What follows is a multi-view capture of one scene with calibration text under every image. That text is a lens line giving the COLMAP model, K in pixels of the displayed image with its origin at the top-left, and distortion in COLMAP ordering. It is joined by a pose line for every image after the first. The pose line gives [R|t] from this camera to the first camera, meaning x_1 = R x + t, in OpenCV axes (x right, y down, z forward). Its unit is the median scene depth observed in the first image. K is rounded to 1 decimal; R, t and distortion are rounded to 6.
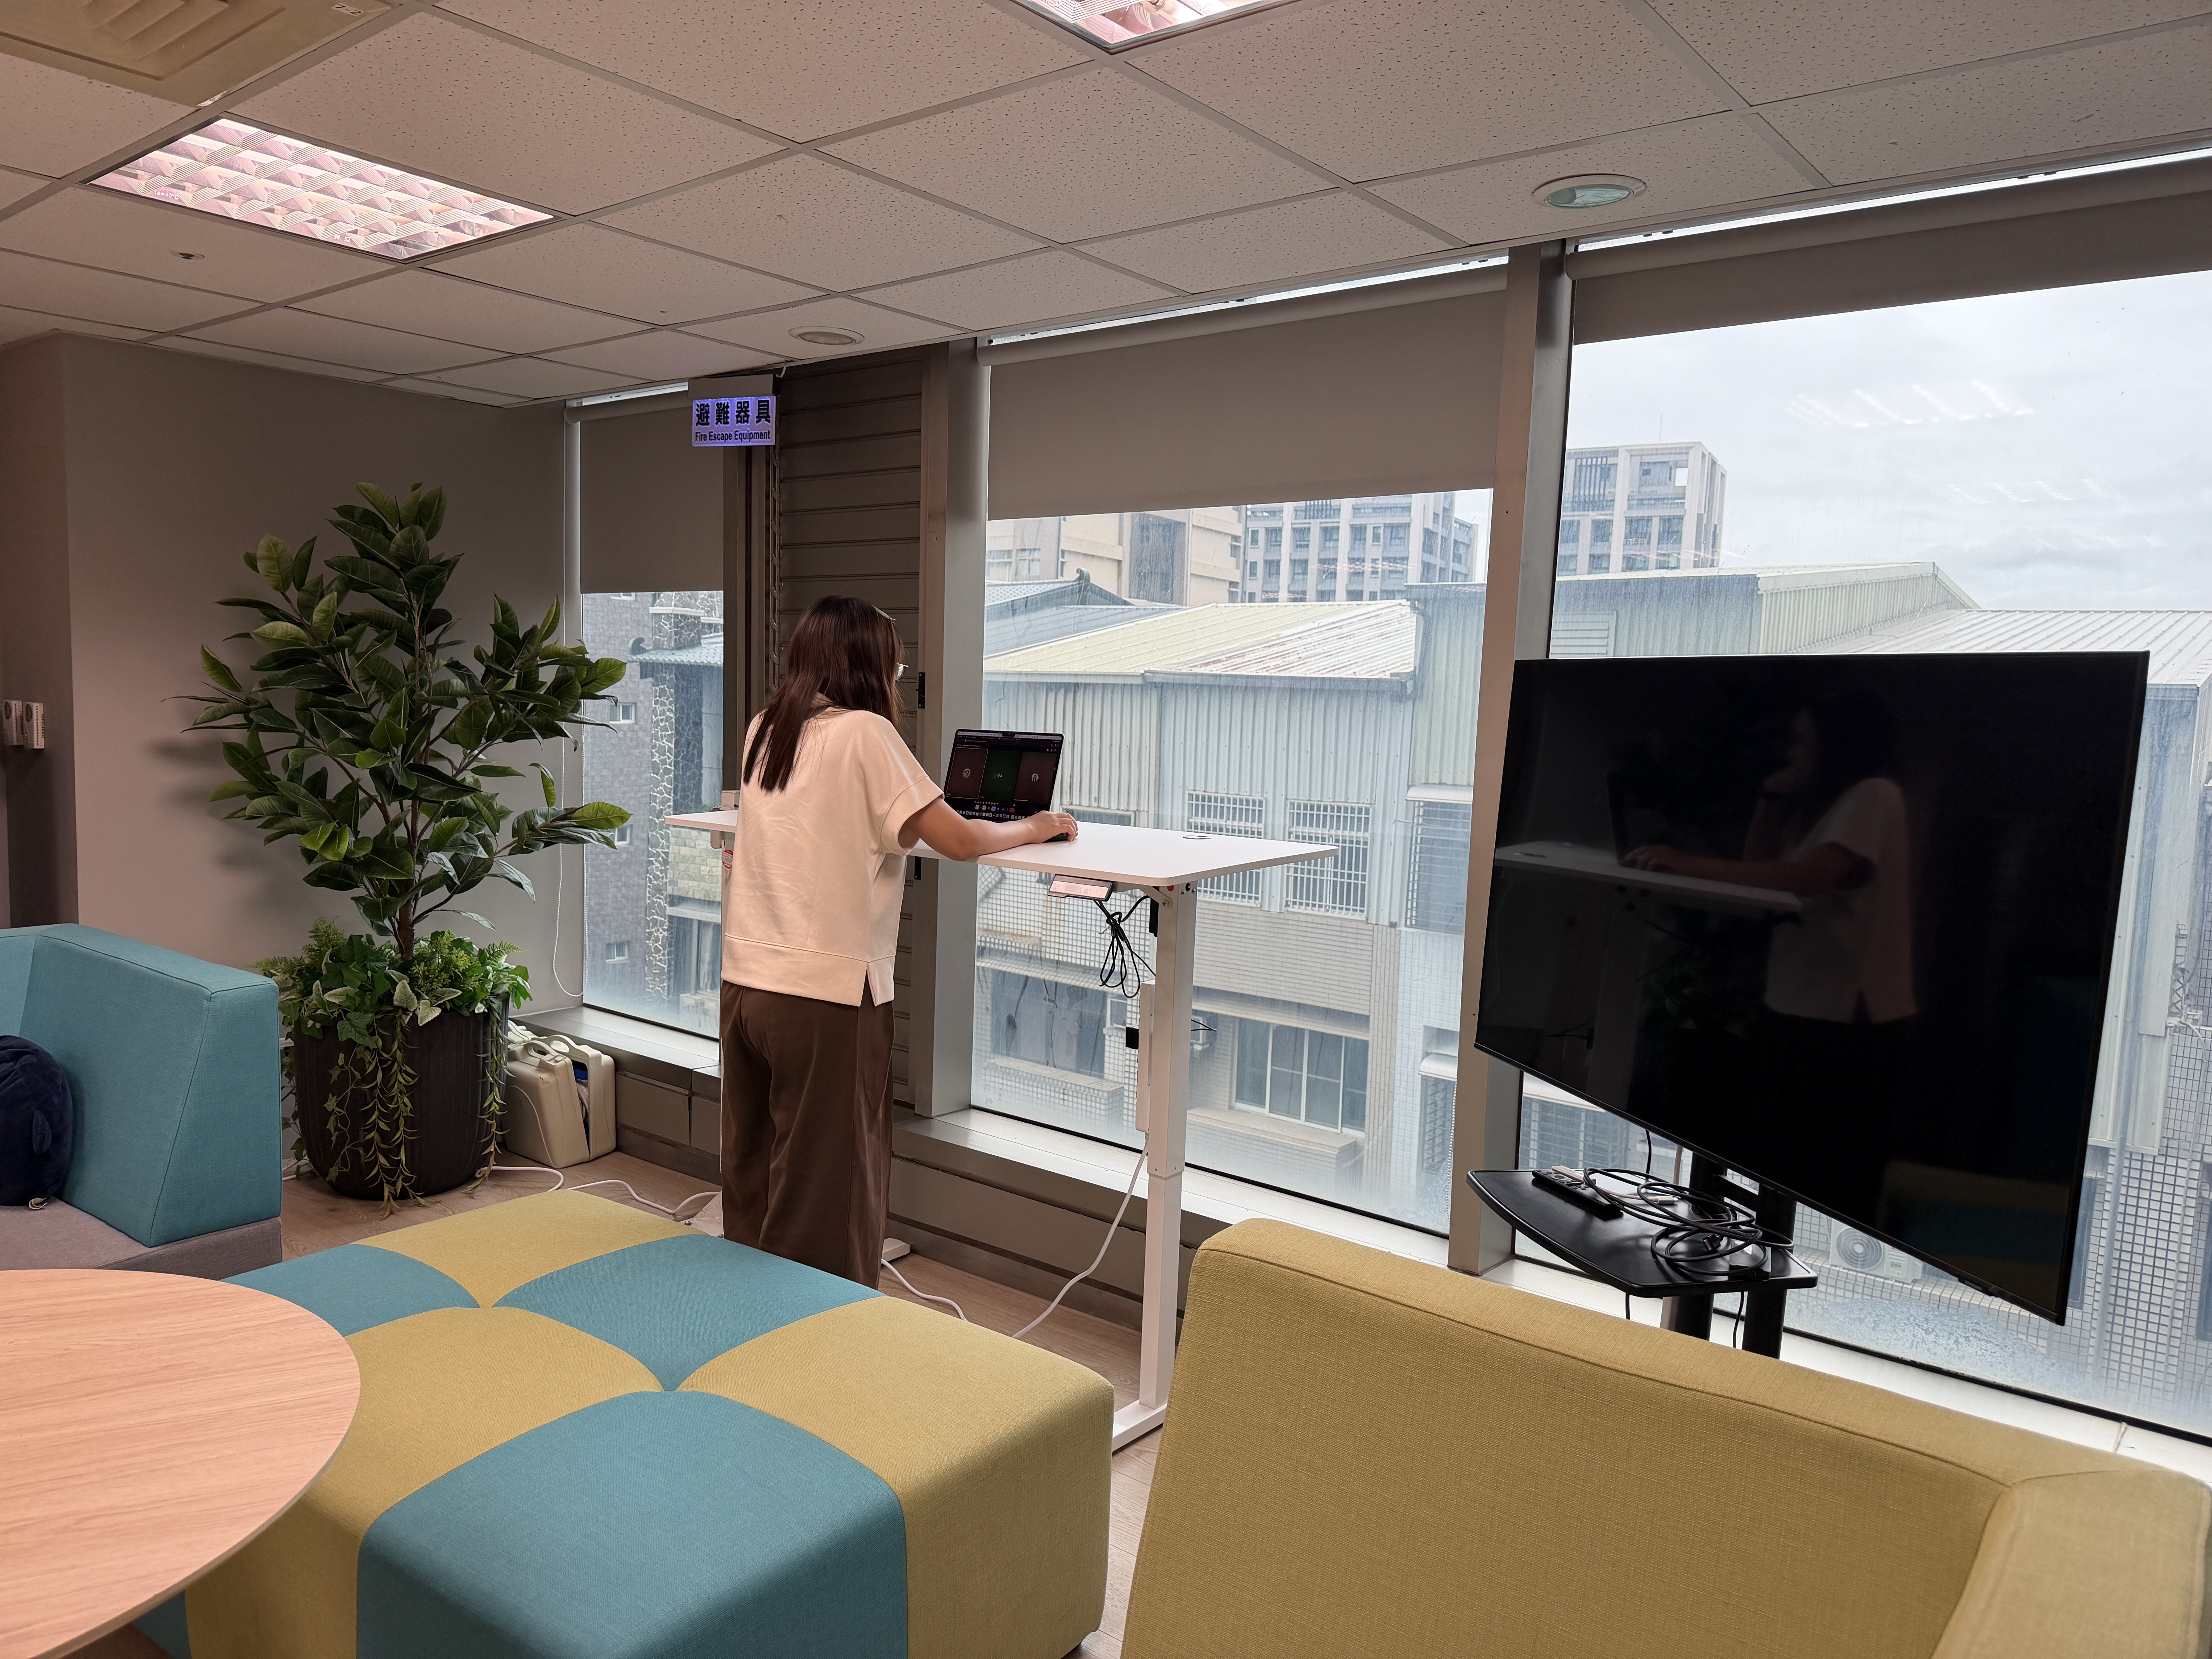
lens RADIAL K [[1570.3, 0, 1115.7], [0, 1570.3, 838.6], [0, 0, 1]] dist [0.002243, 0.000086]
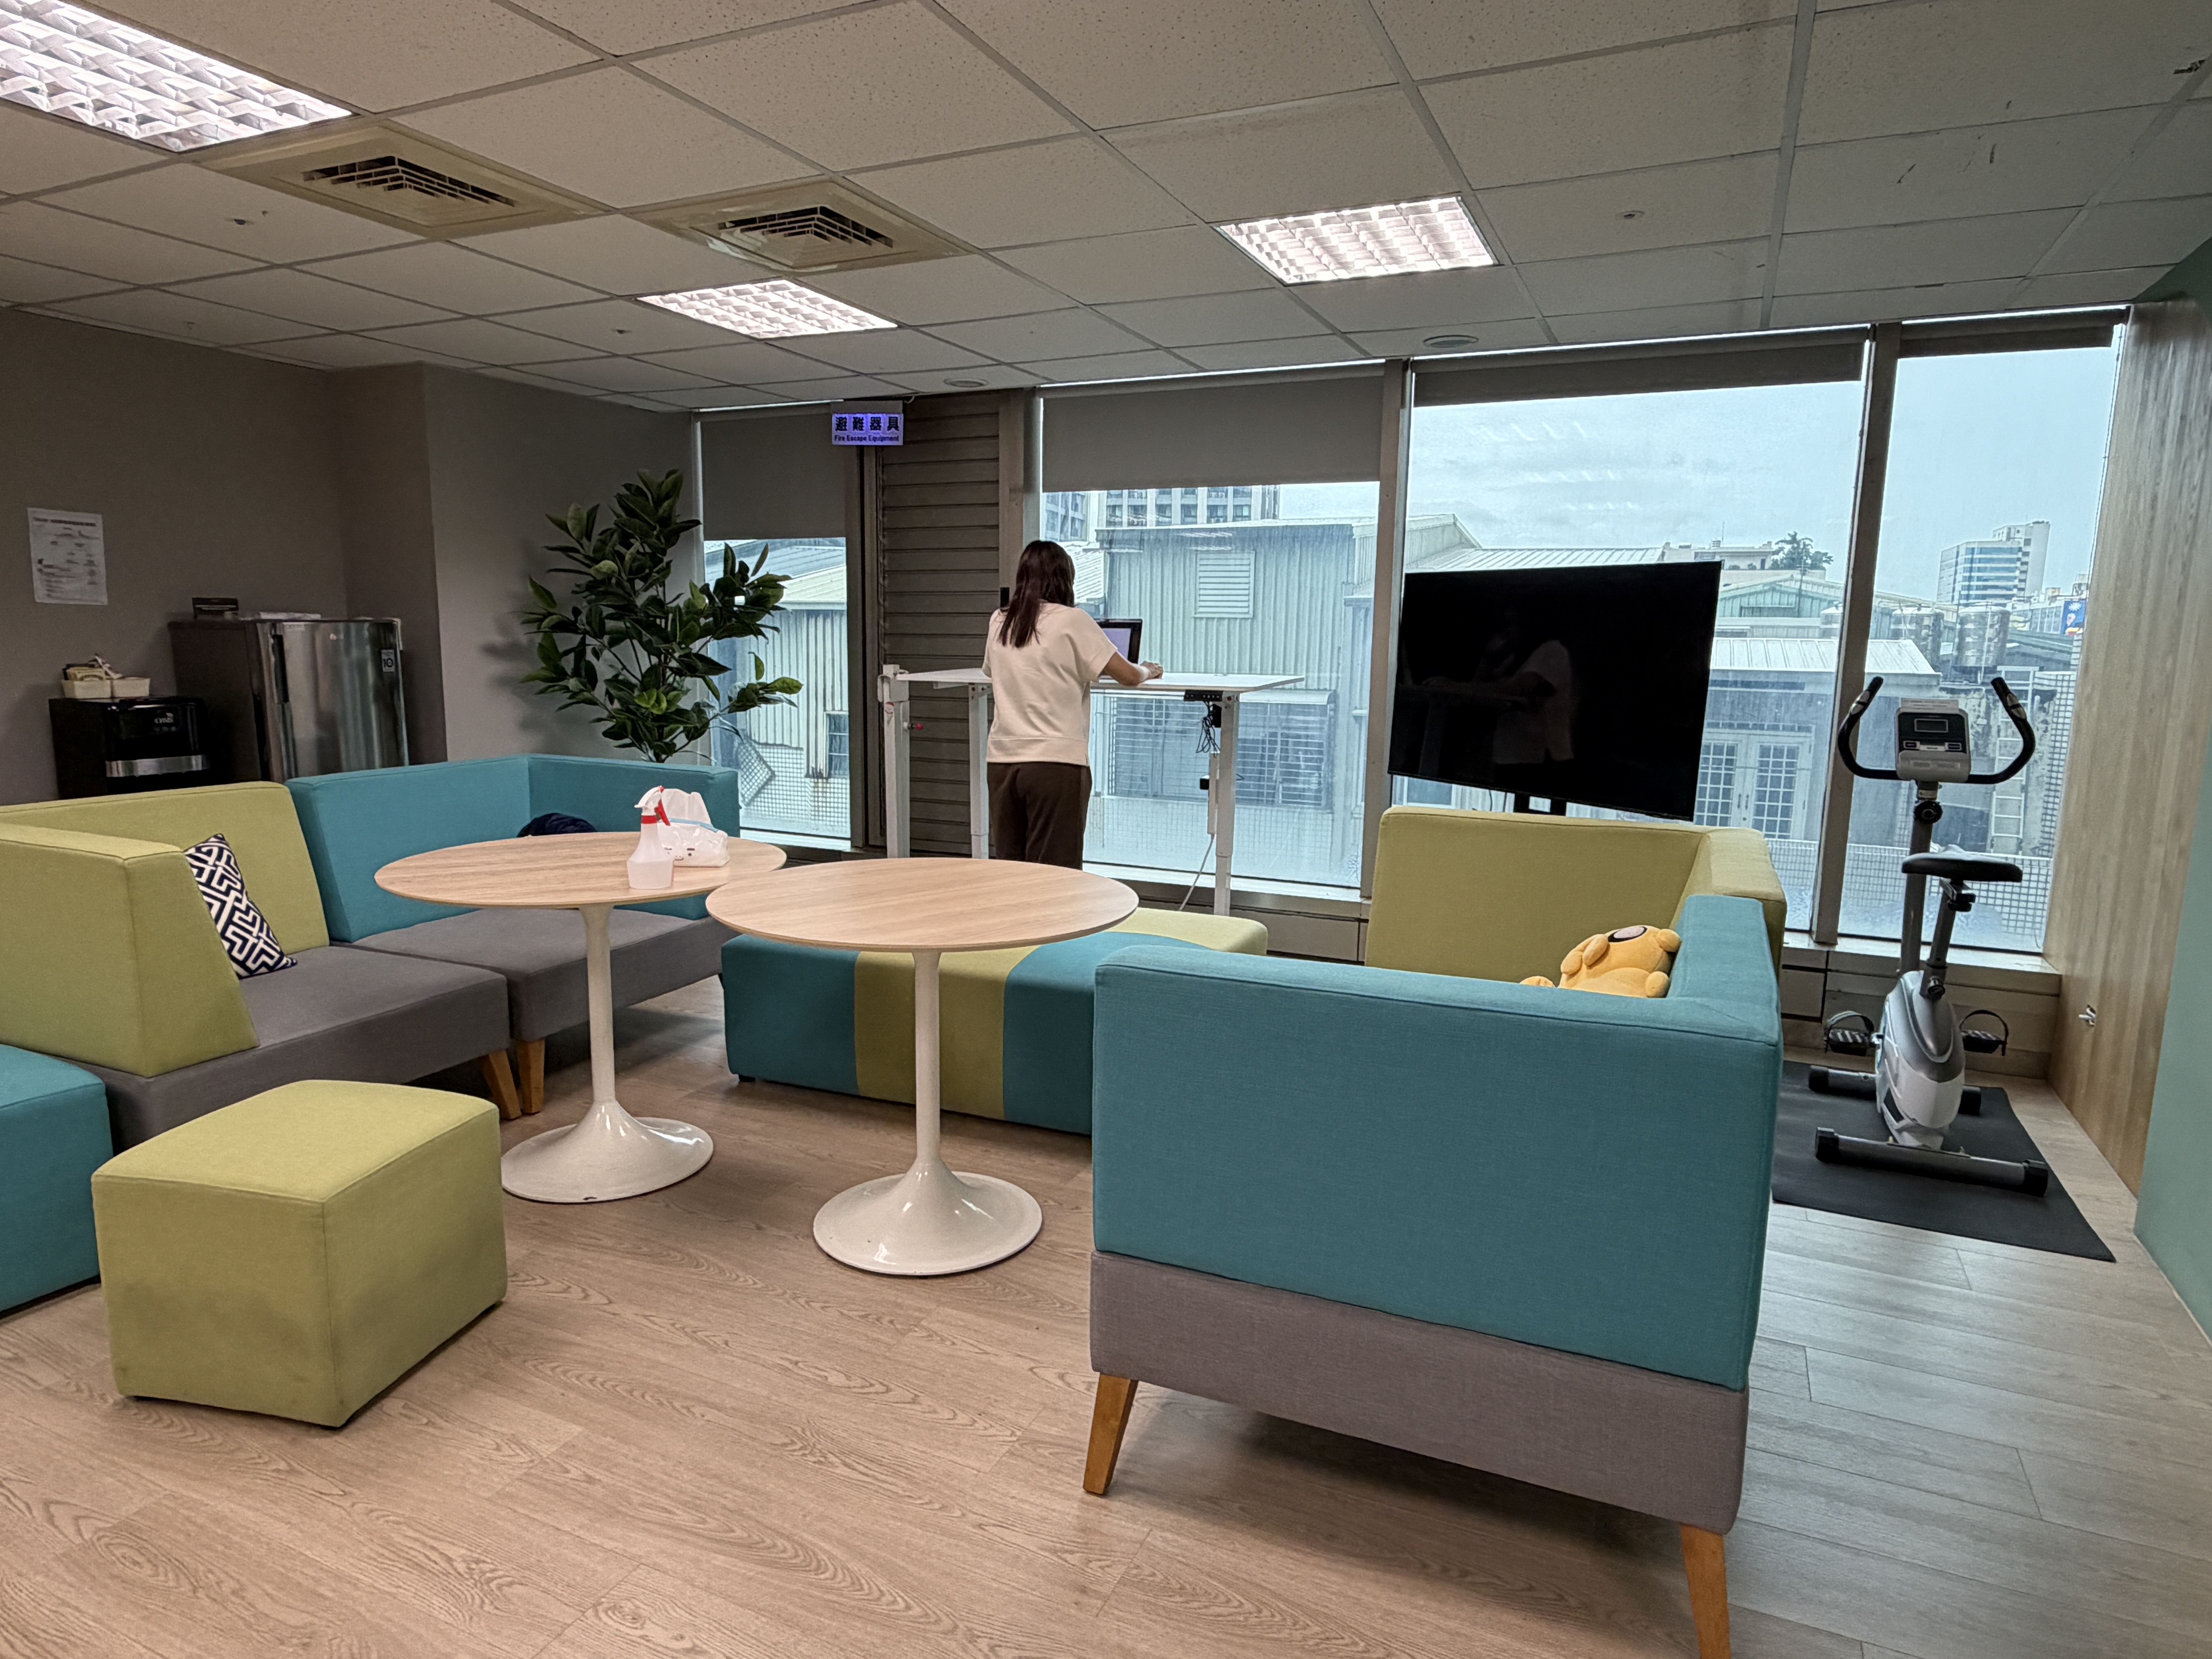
lens RADIAL K [[1315.0, 0, 1106.0], [0, 1315.0, 829.5], [0, 0, 1]] dist [-0.004070, 0.000100]
pose [[0.974145, -0.051567, 0.219960, -0.322700], [0.037406, 0.996979, 0.068064, 0.050912], [-0.222805, -0.058077, 0.973132, -0.347970]]
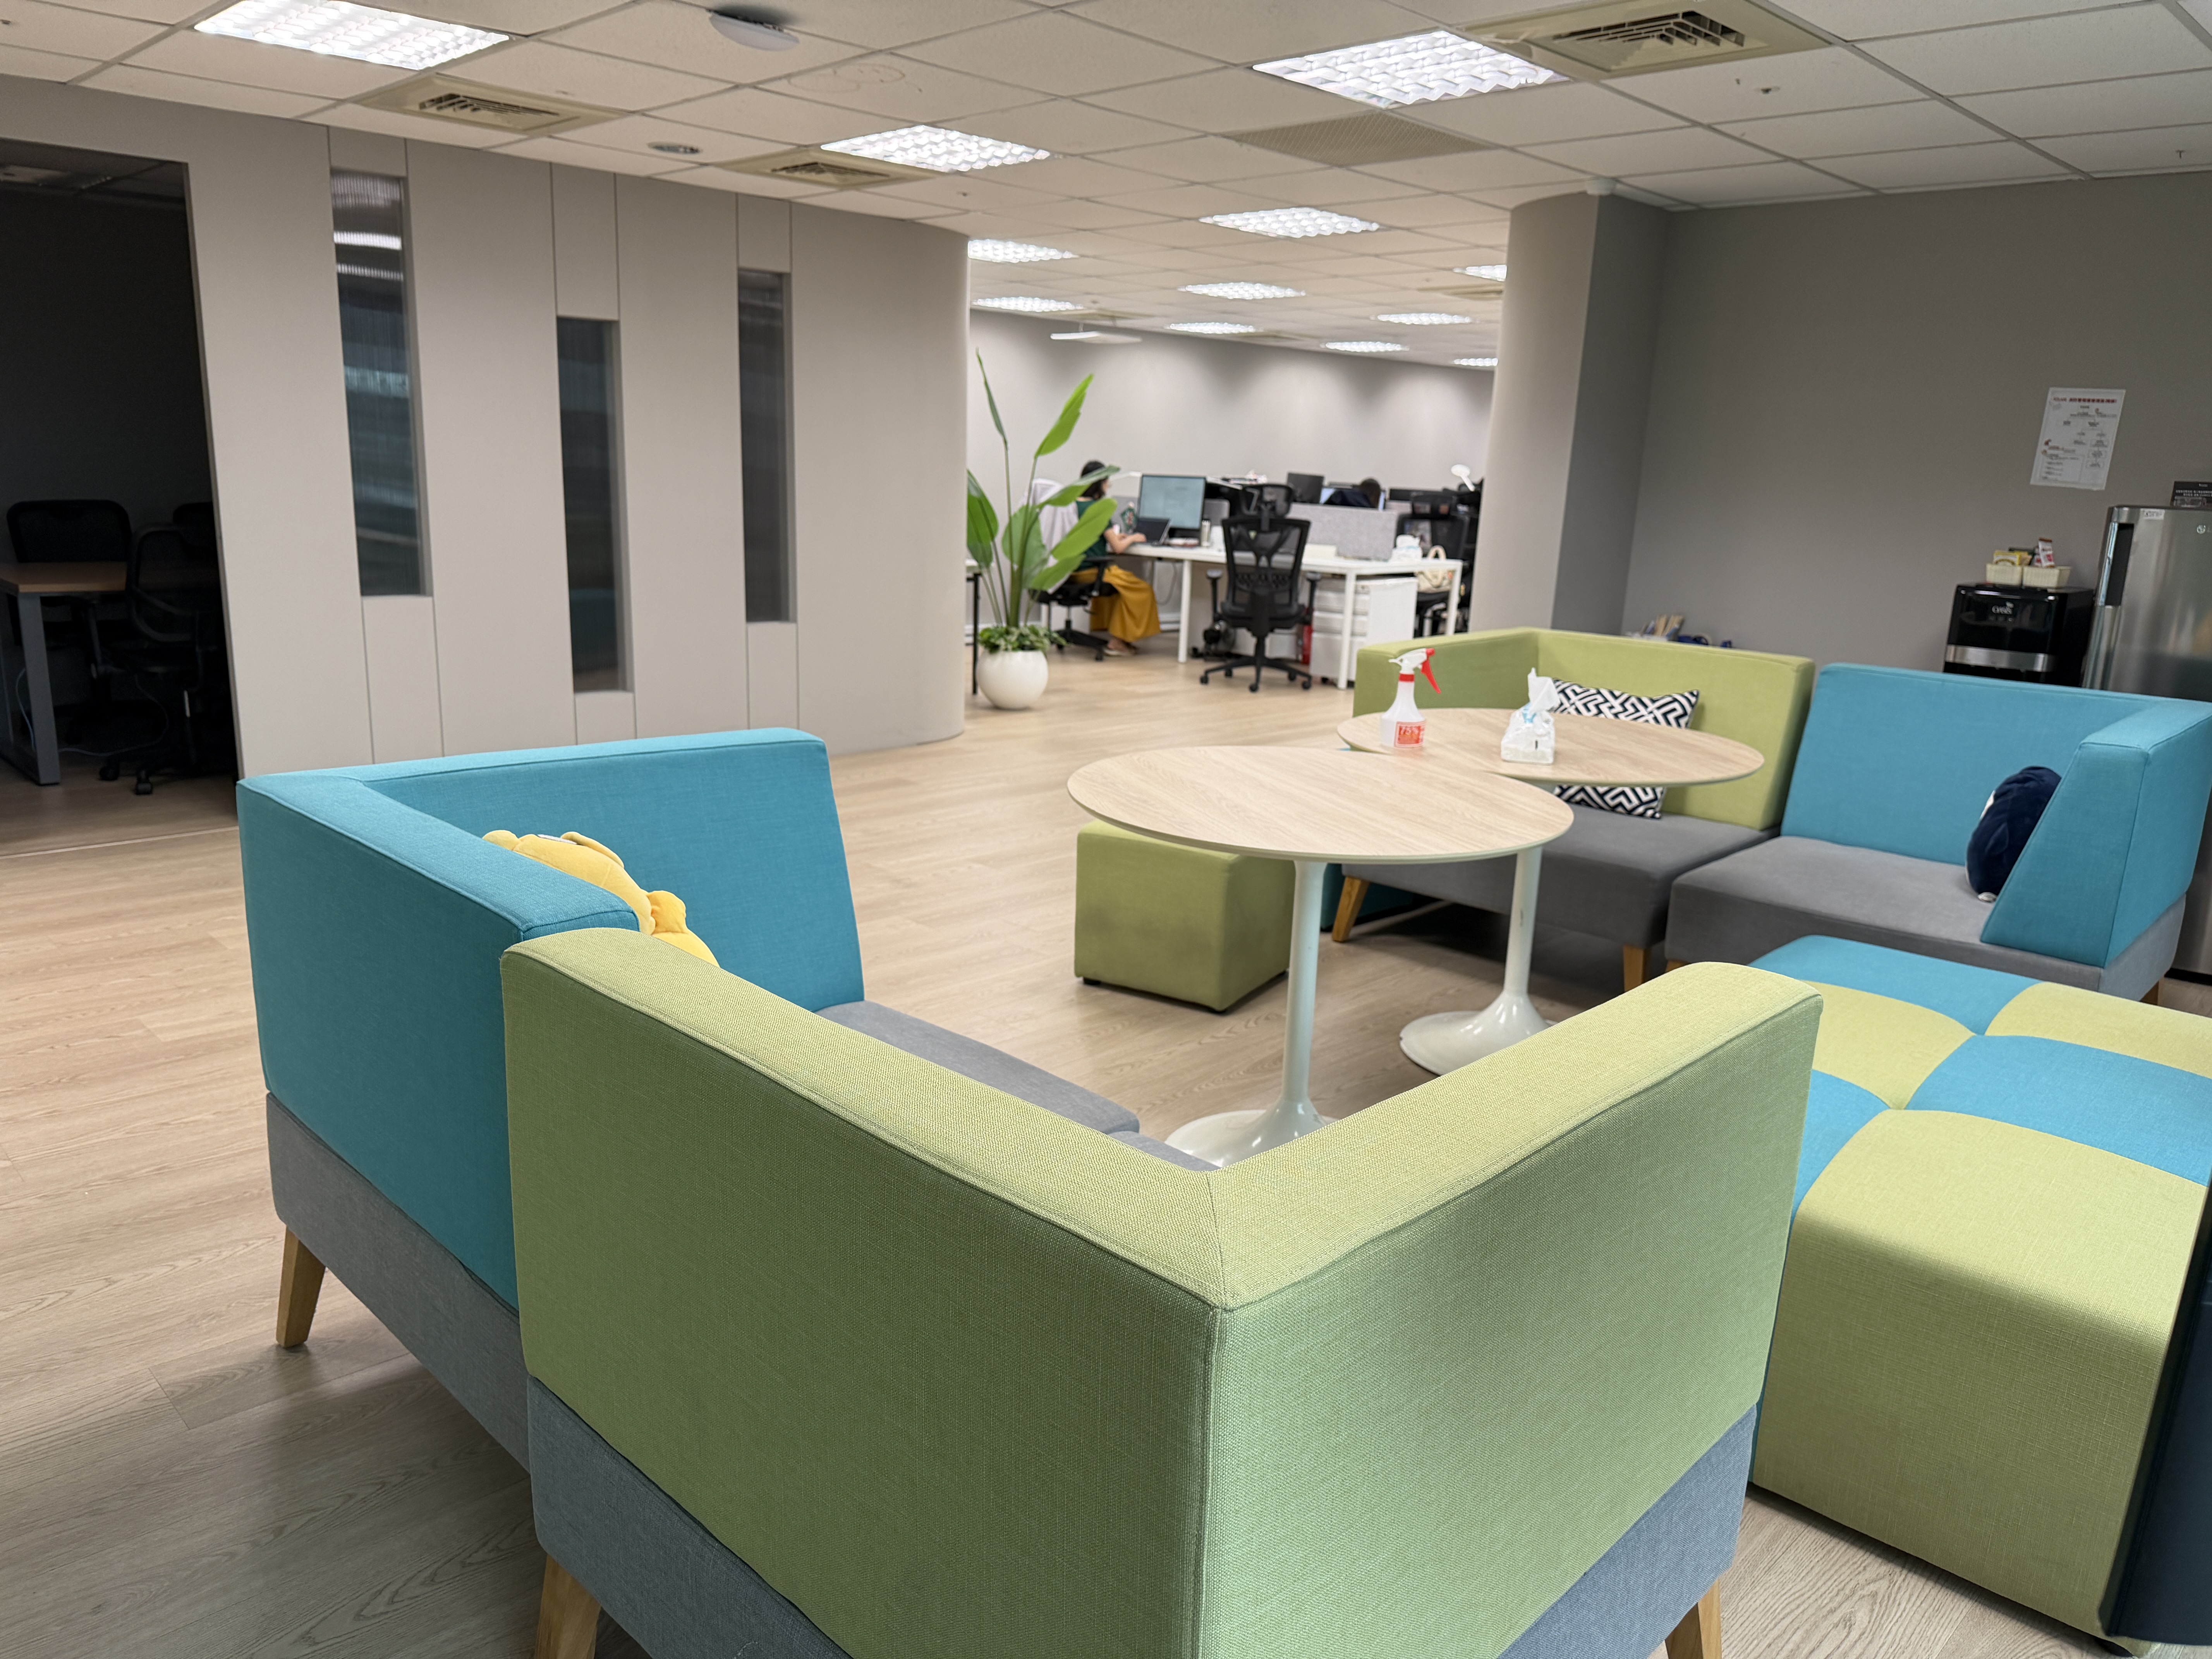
lens RADIAL K [[1570.3, 0, 1115.7], [0, 1570.3, 838.6], [0, 0, 1]] dist [0.002243, 0.000086]
pose [[-0.117217, 0.209420, -0.970775, 1.085237], [-0.129830, 0.965893, 0.224044, -0.051769], [0.984583, 0.152298, -0.086030, 0.864890]]
